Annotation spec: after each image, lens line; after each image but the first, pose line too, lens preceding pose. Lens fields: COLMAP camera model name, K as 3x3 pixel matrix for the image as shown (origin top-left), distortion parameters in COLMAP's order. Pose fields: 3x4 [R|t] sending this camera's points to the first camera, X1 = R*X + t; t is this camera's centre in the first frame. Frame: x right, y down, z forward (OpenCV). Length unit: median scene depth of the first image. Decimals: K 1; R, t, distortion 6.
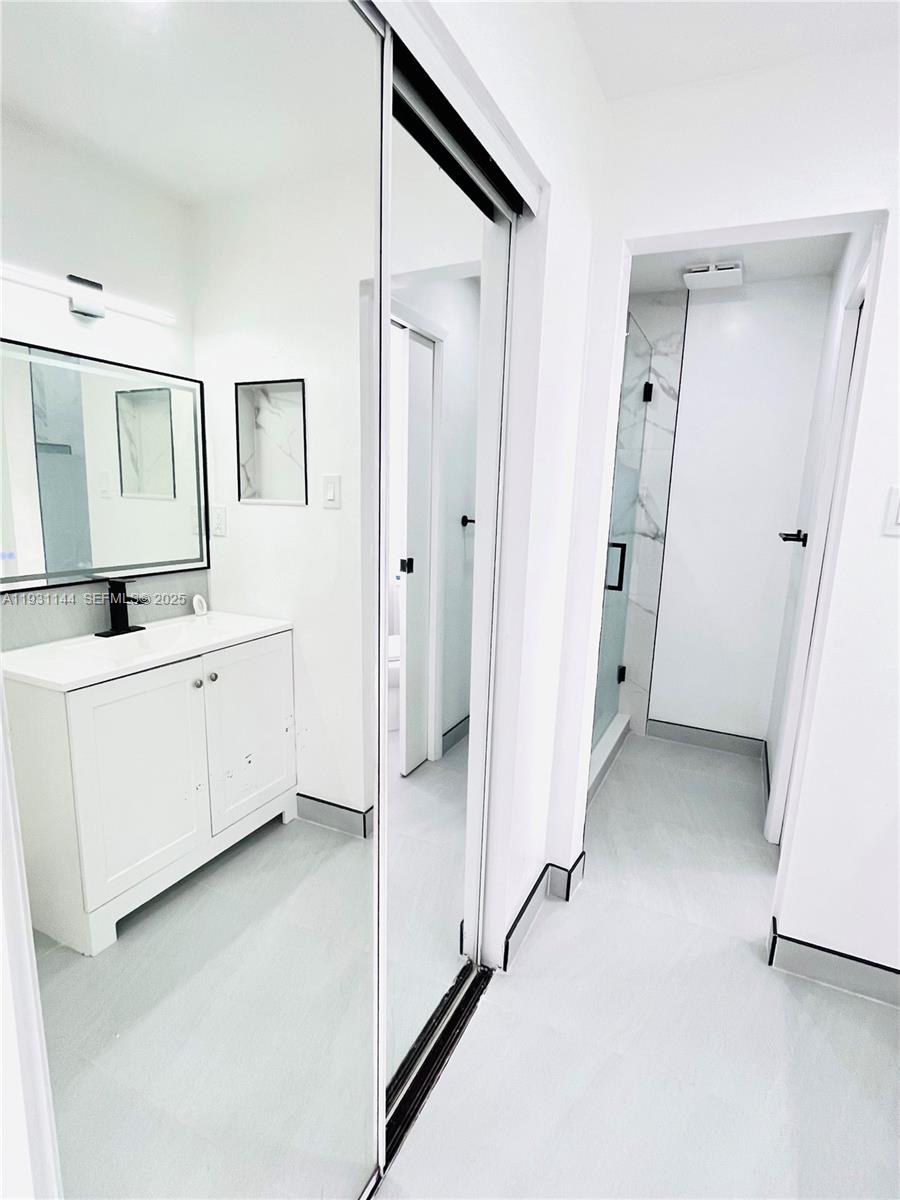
lens RADIAL K [[615.5, 0, 453.4], [0, 615.5, 607.3], [0, 0, 1]] dist [-0.002486, 0.001357]
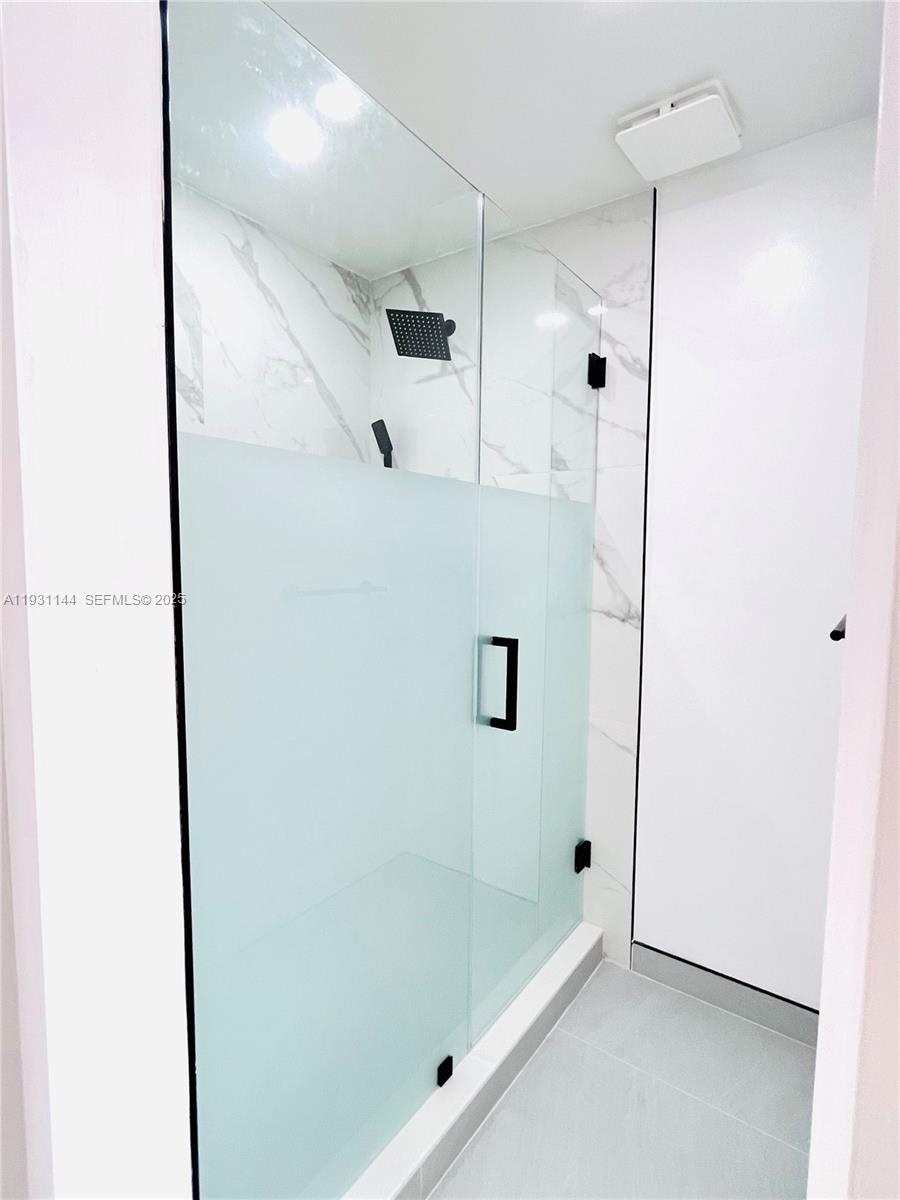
lens RADIAL K [[615.5, 0, 446.2], [0, 615.5, 605.5], [0, 0, 1]] dist [-0.002486, 0.001357]
pose [[0.982847, -0.012752, -0.183983, 0.277535], [-0.006374, 0.994662, -0.102989, -0.068084], [0.184314, 0.102395, 0.977519, 0.423785]]
